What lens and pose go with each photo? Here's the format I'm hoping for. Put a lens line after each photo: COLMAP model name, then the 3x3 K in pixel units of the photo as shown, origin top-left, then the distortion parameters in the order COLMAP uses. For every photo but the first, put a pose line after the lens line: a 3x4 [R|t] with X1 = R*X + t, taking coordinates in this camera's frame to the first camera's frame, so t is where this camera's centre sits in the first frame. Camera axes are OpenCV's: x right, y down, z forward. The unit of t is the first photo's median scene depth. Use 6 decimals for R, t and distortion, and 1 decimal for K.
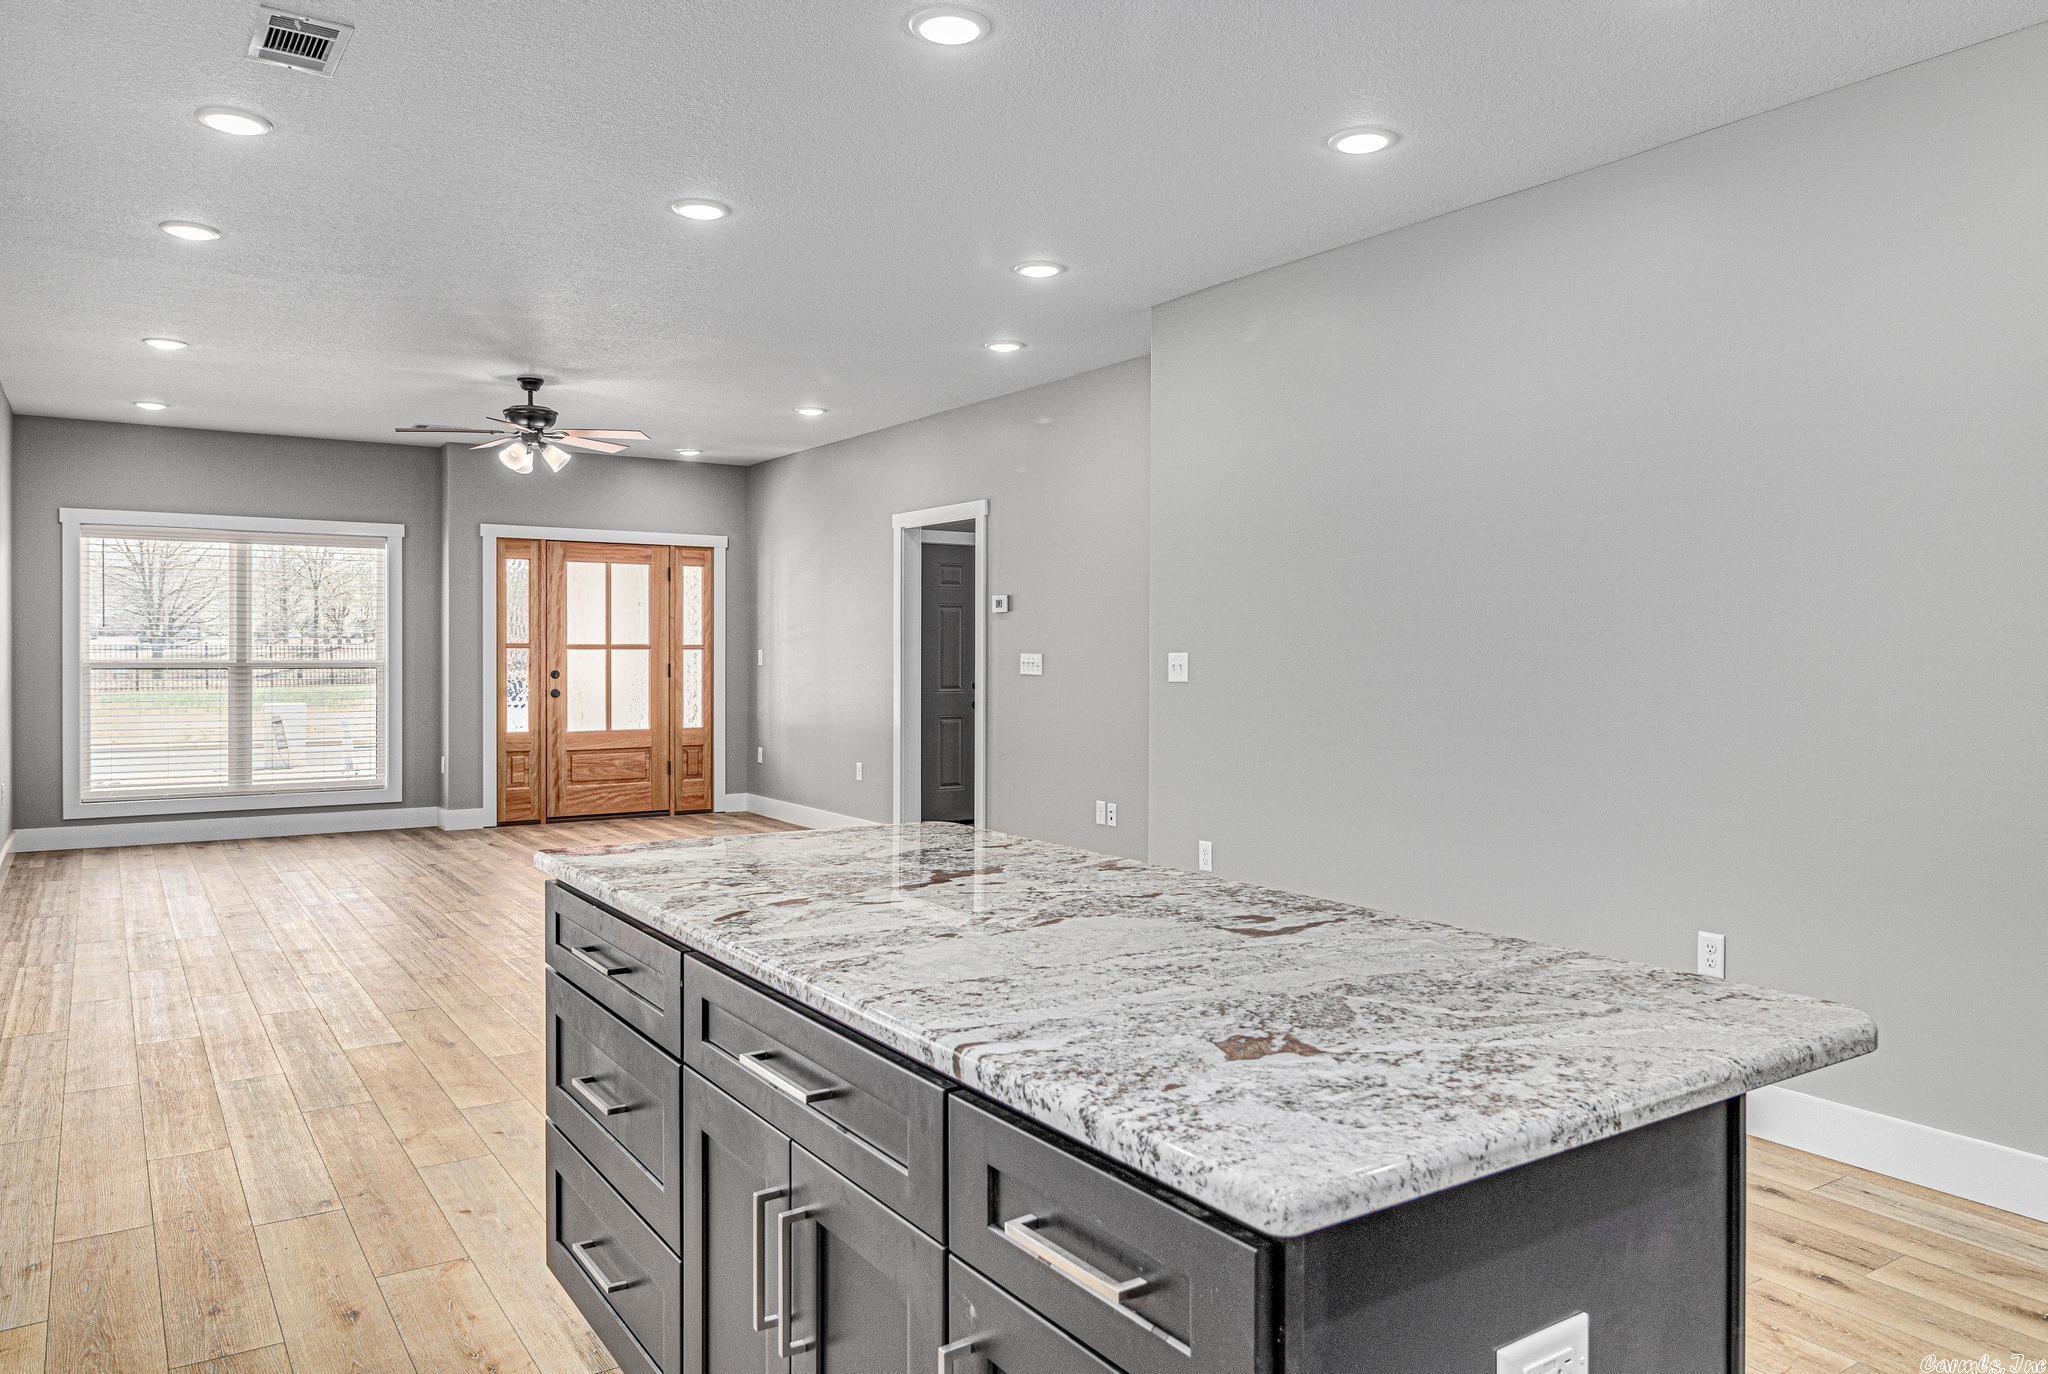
lens RADIAL K [[1398.0, 0, 1025.1], [0, 1398.0, 682.3], [0, 0, 1]] dist [0.003956, 0.002805]
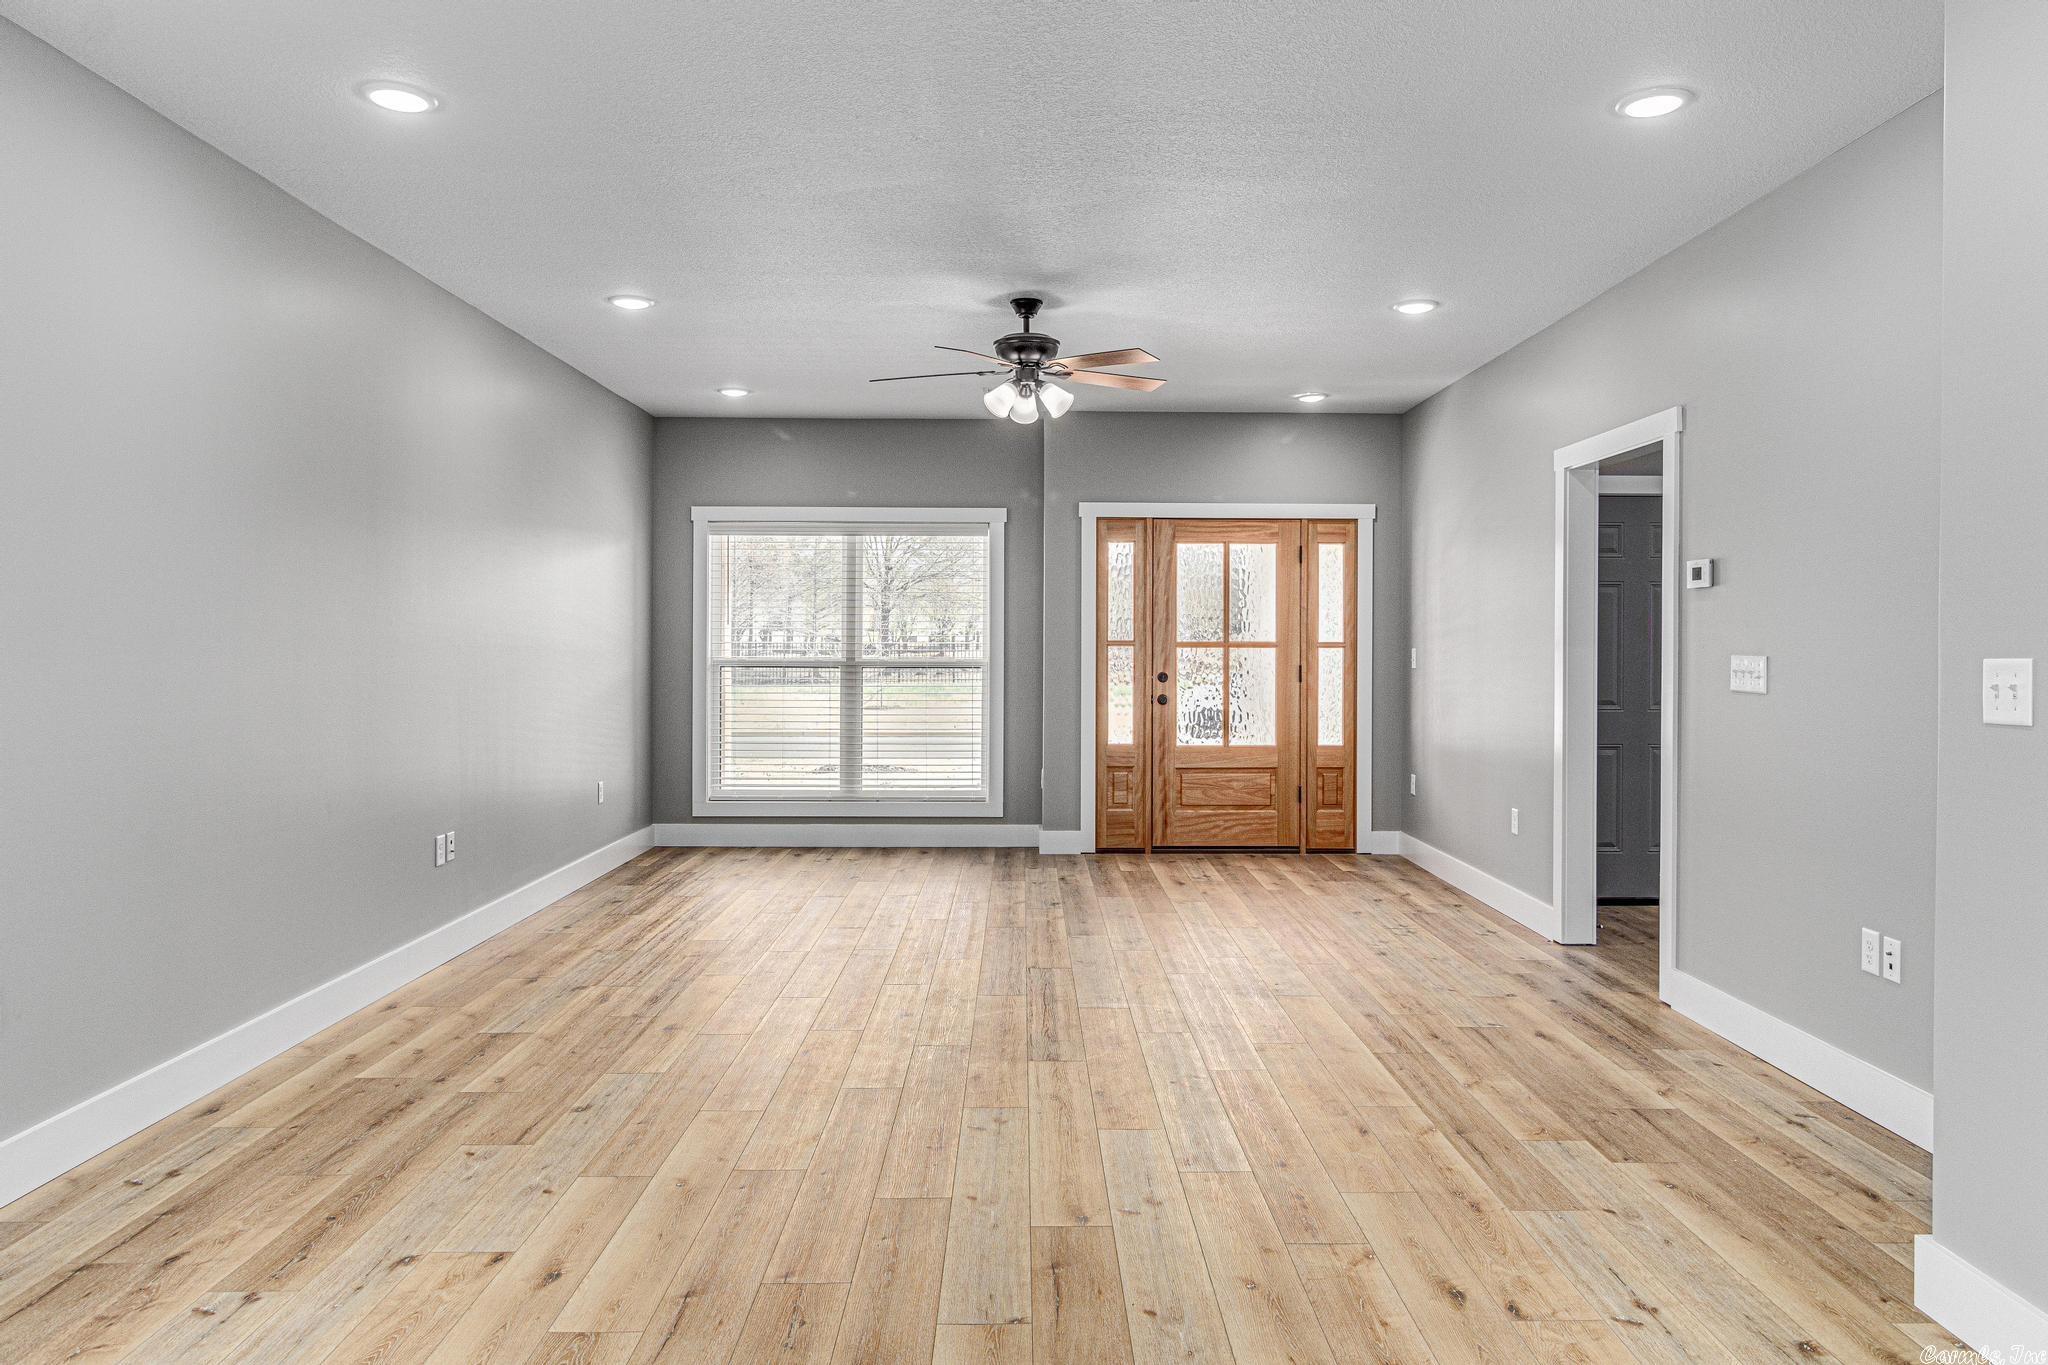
lens RADIAL K [[1398.0, 0, 1025.2], [0, 1398.0, 661.2], [0, 0, 1]] dist [0.003956, 0.002805]
pose [[0.845742, 0.006481, -0.533552, 0.045164], [-0.013559, 0.999864, -0.009347, -0.006427], [0.533420, 0.015140, 0.845715, 0.250471]]
